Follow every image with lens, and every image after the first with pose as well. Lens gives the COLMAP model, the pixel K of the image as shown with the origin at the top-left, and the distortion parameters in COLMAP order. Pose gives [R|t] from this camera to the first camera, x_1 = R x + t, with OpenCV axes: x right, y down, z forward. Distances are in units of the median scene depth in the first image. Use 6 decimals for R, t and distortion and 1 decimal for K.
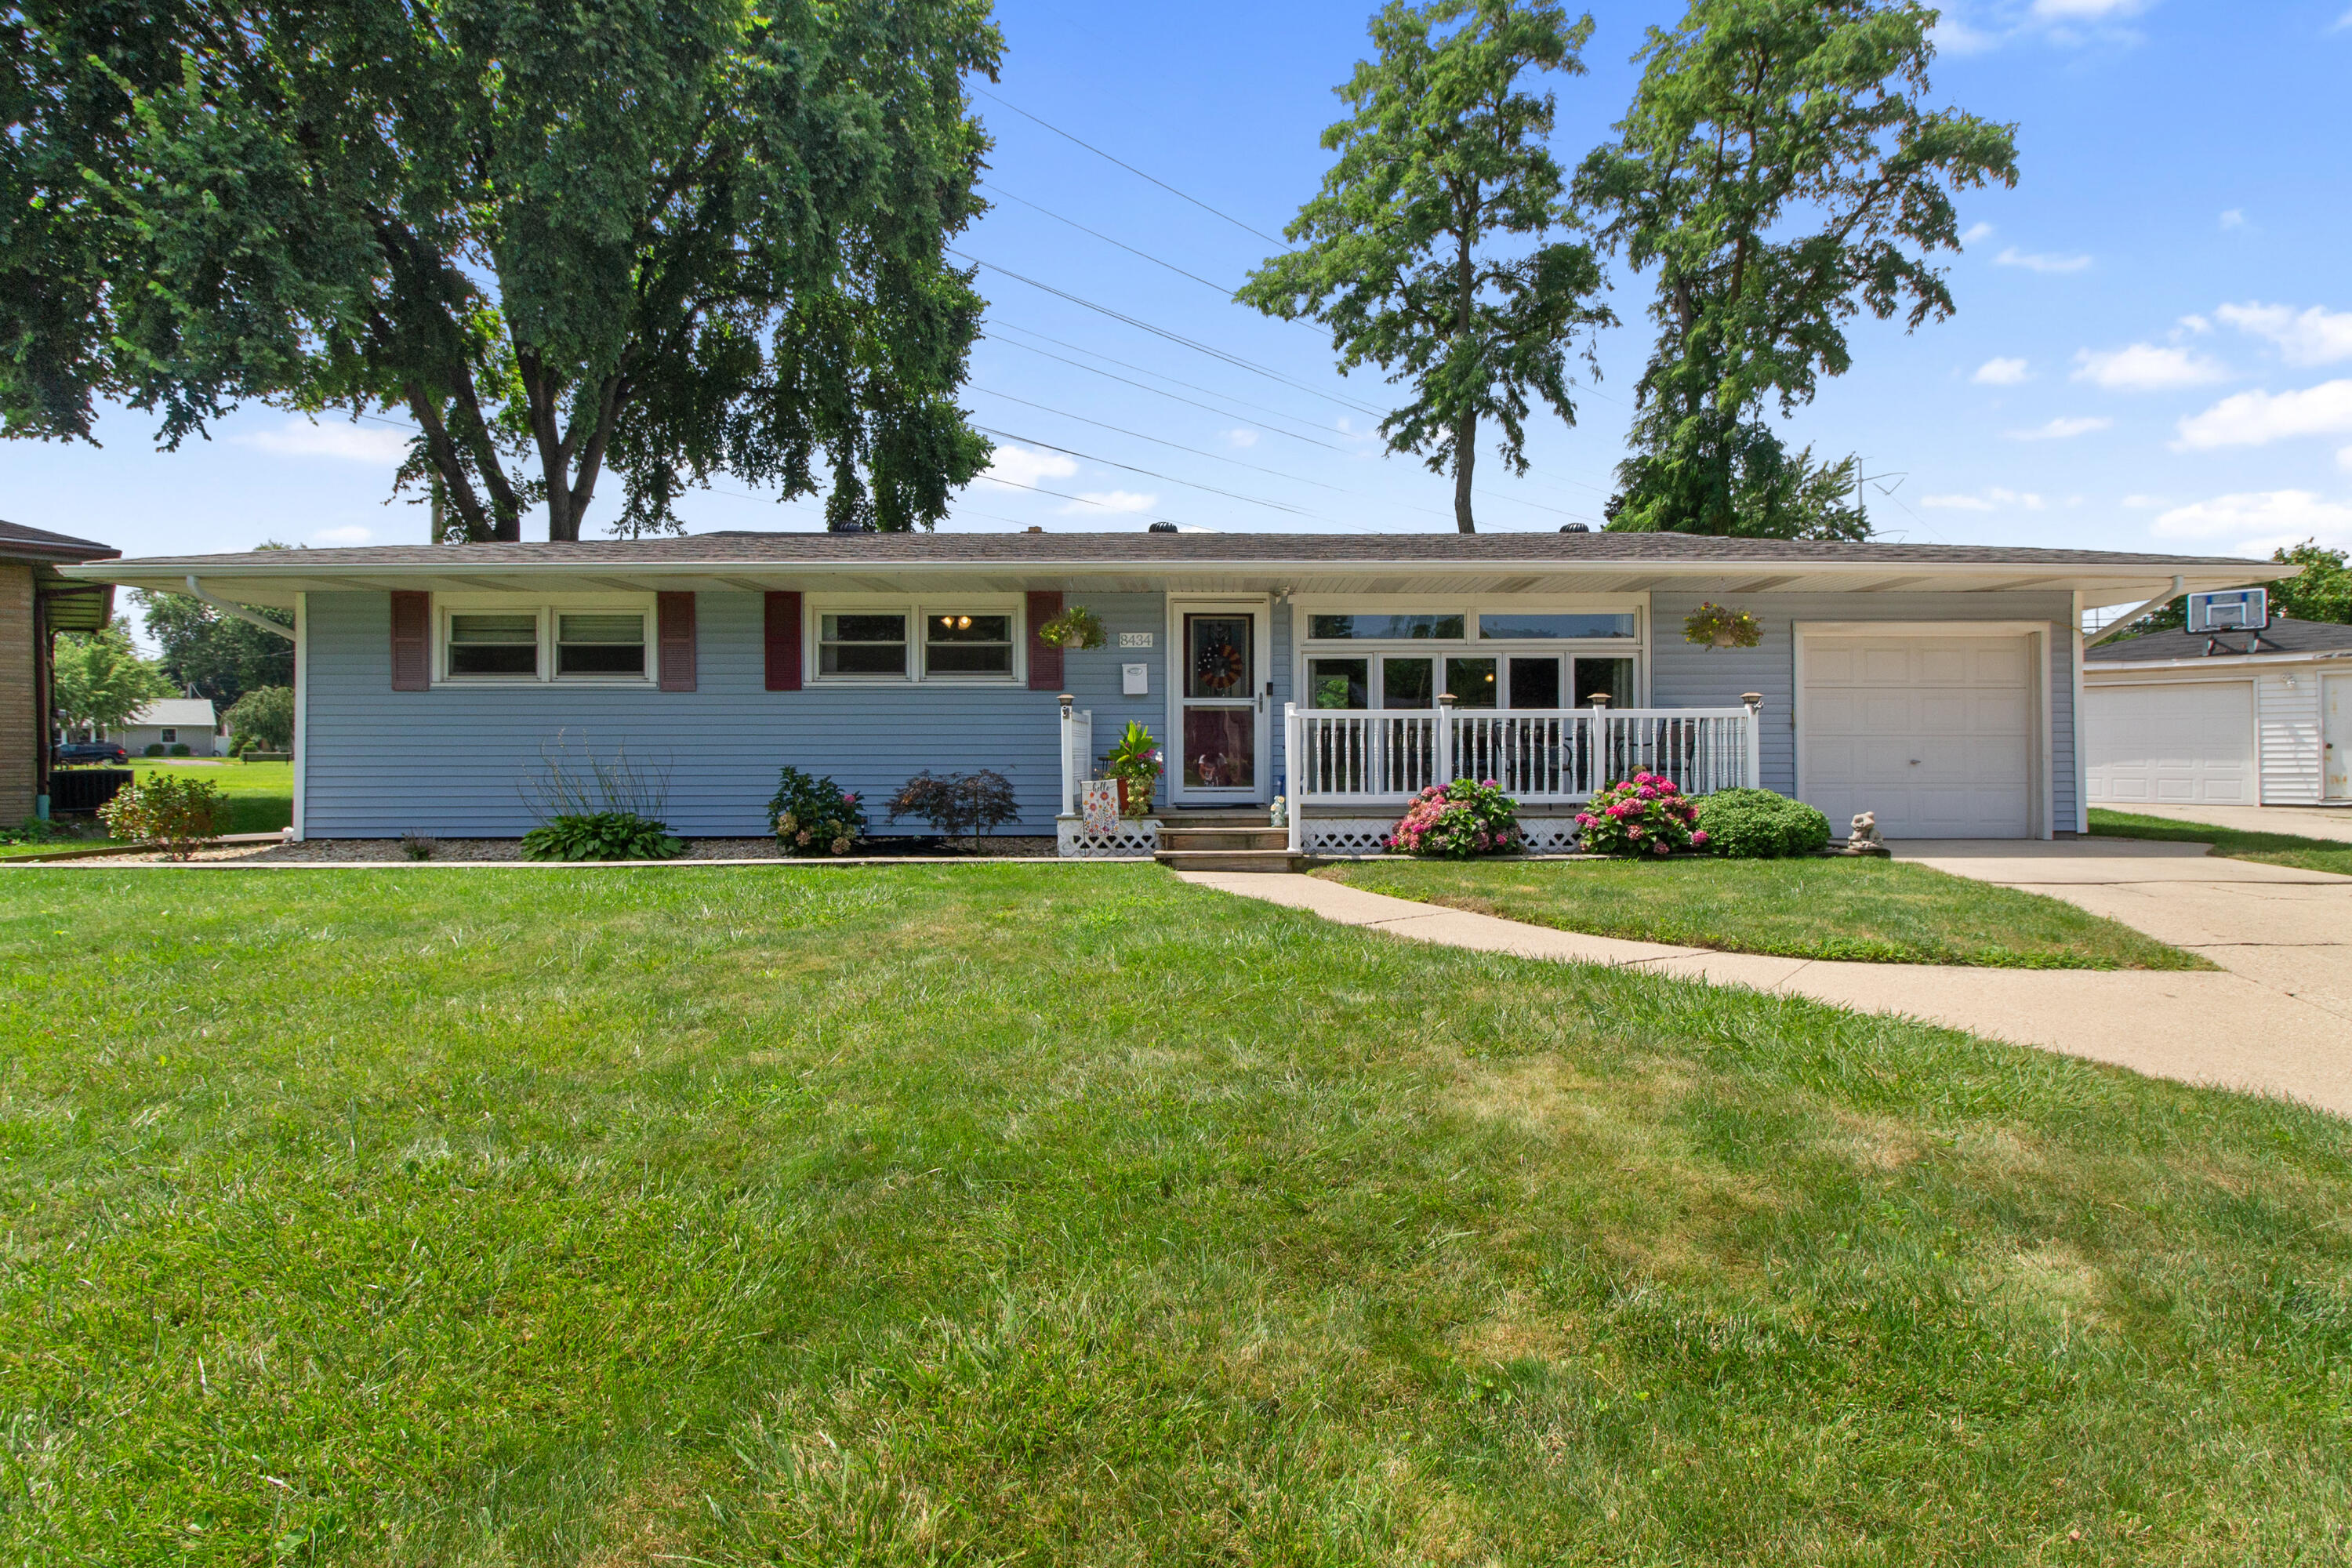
lens RADIAL K [[1079.4, 0, 1175.9], [0, 1079.4, 789.8], [0, 0, 1]] dist [0.003336, 0.000151]
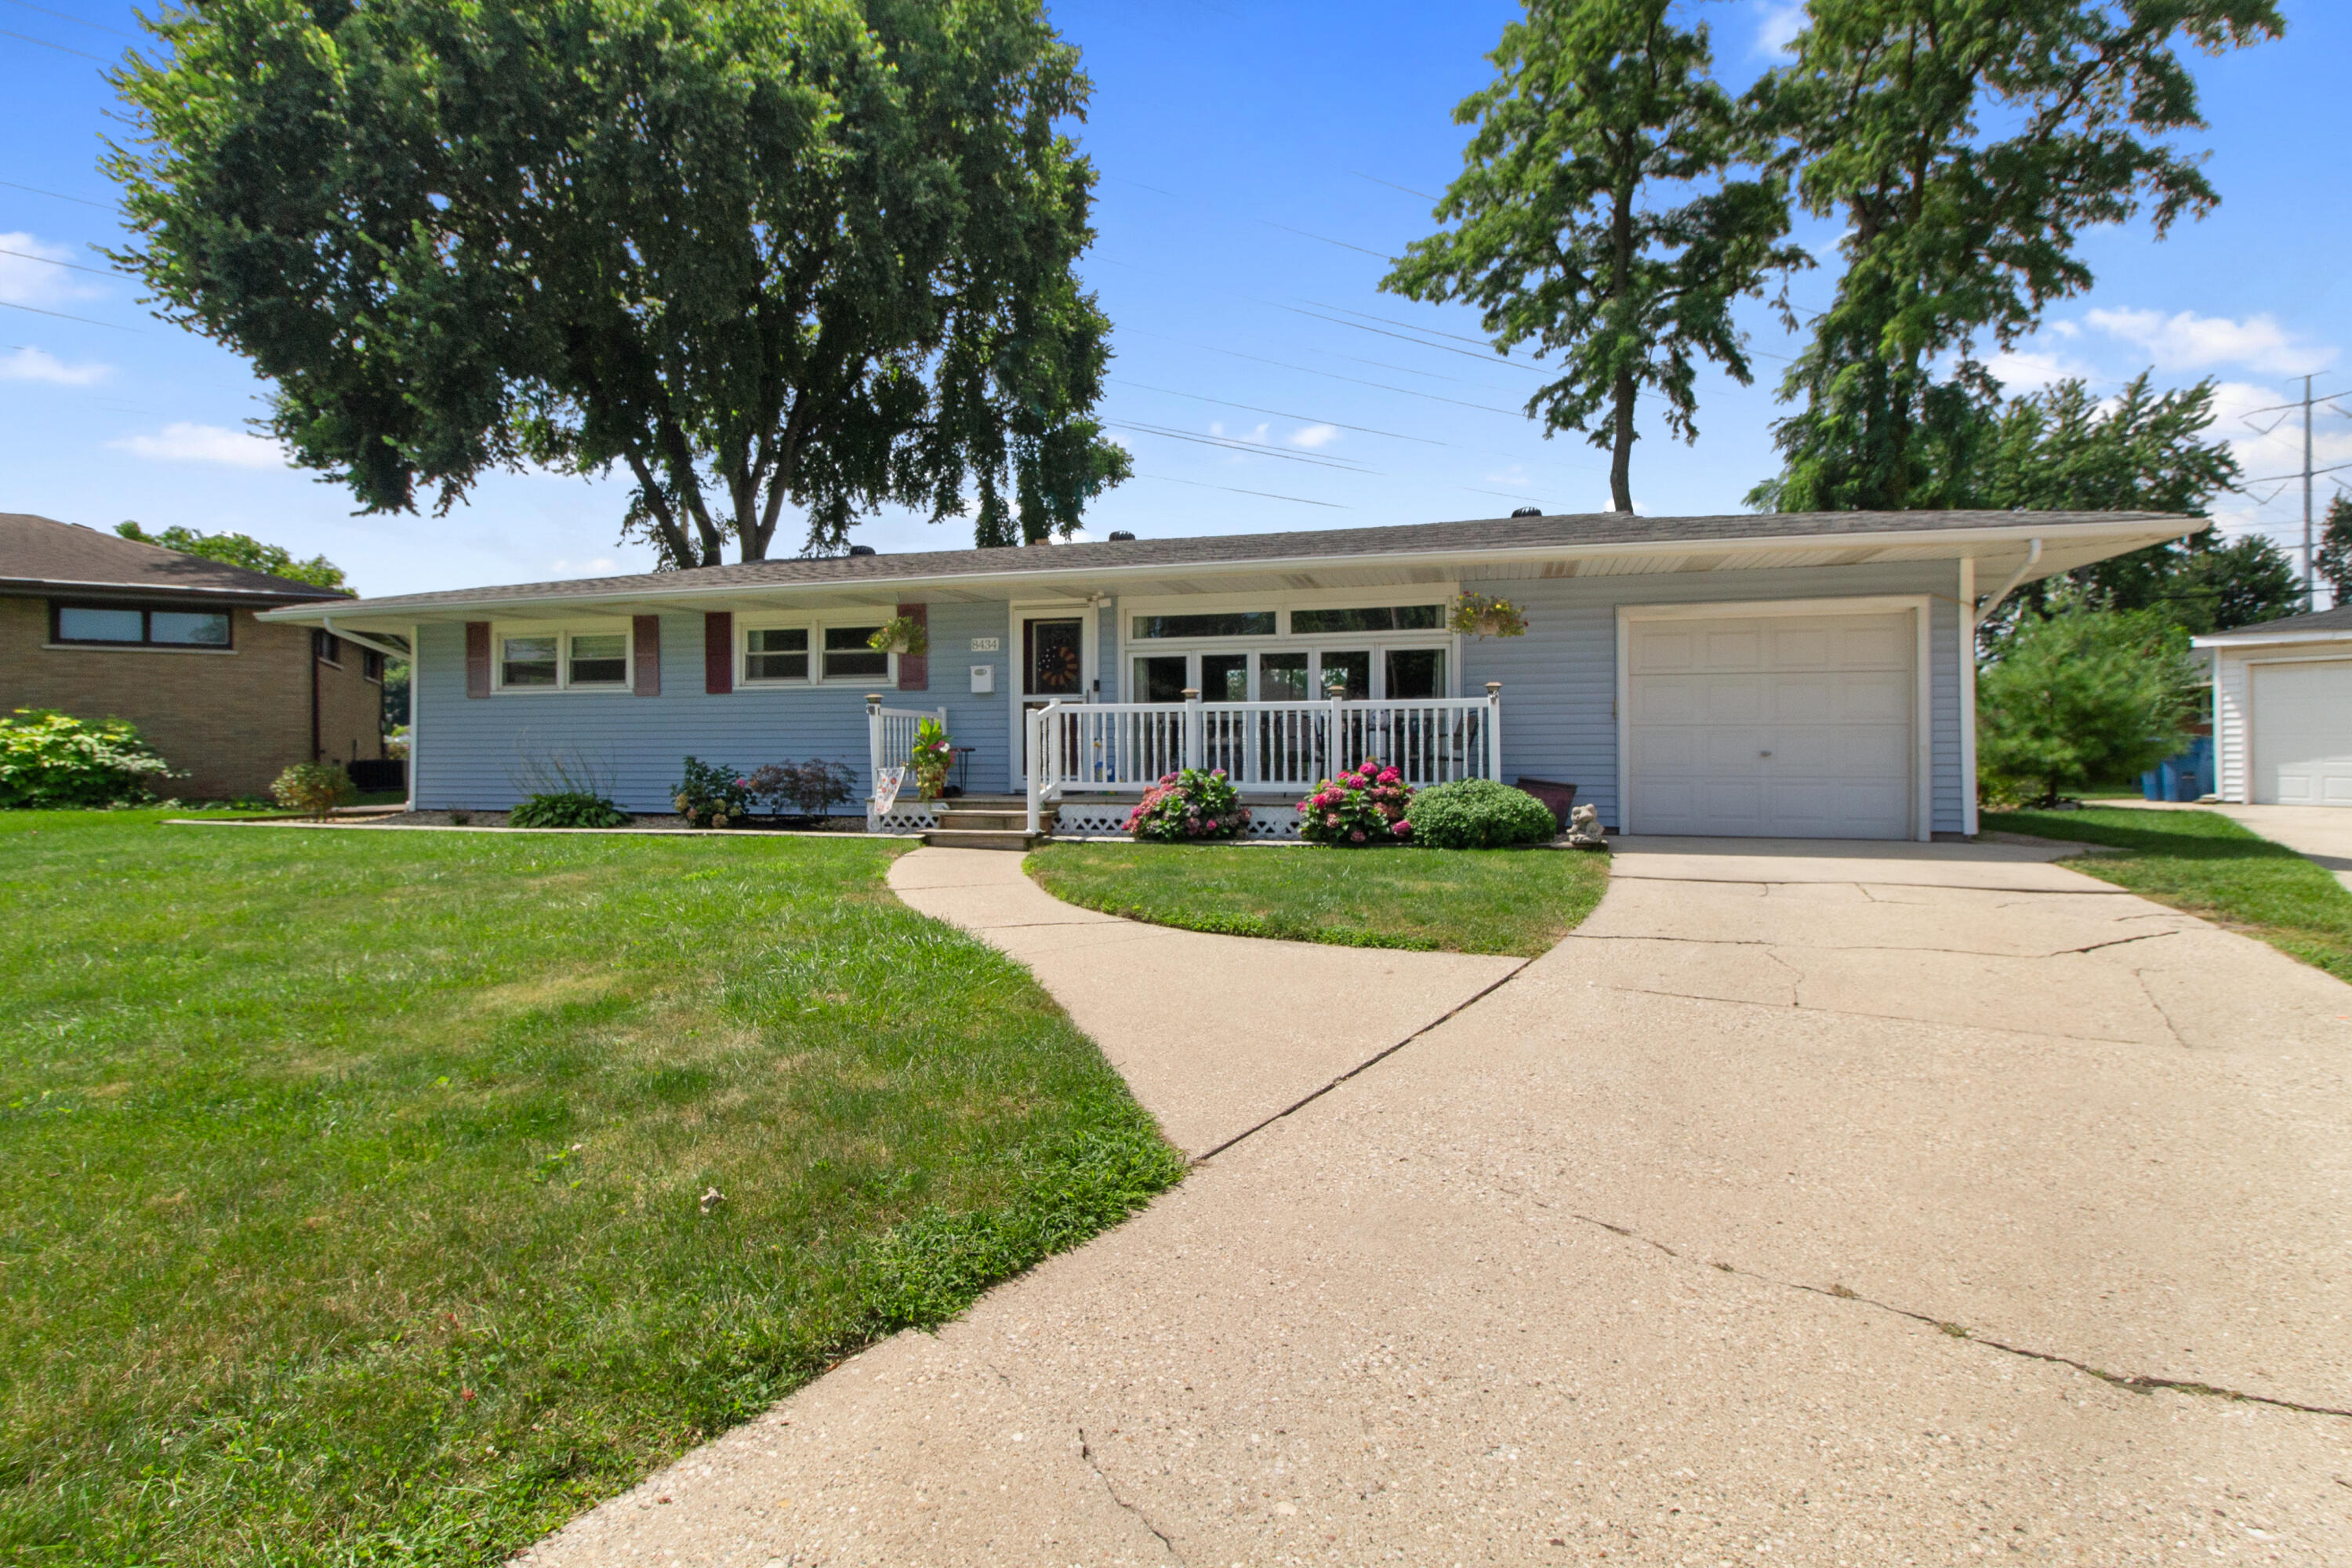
lens RADIAL K [[1086.5, 0, 1176.0], [0, 1086.5, 784.0], [0, 0, 1]] dist [0.010062, -0.000258]
pose [[0.959243, 0.009013, -0.282438, 0.205043], [-0.009260, 0.999957, 0.000459, 0.001926], [0.282430, 0.002175, 0.959285, -0.013639]]
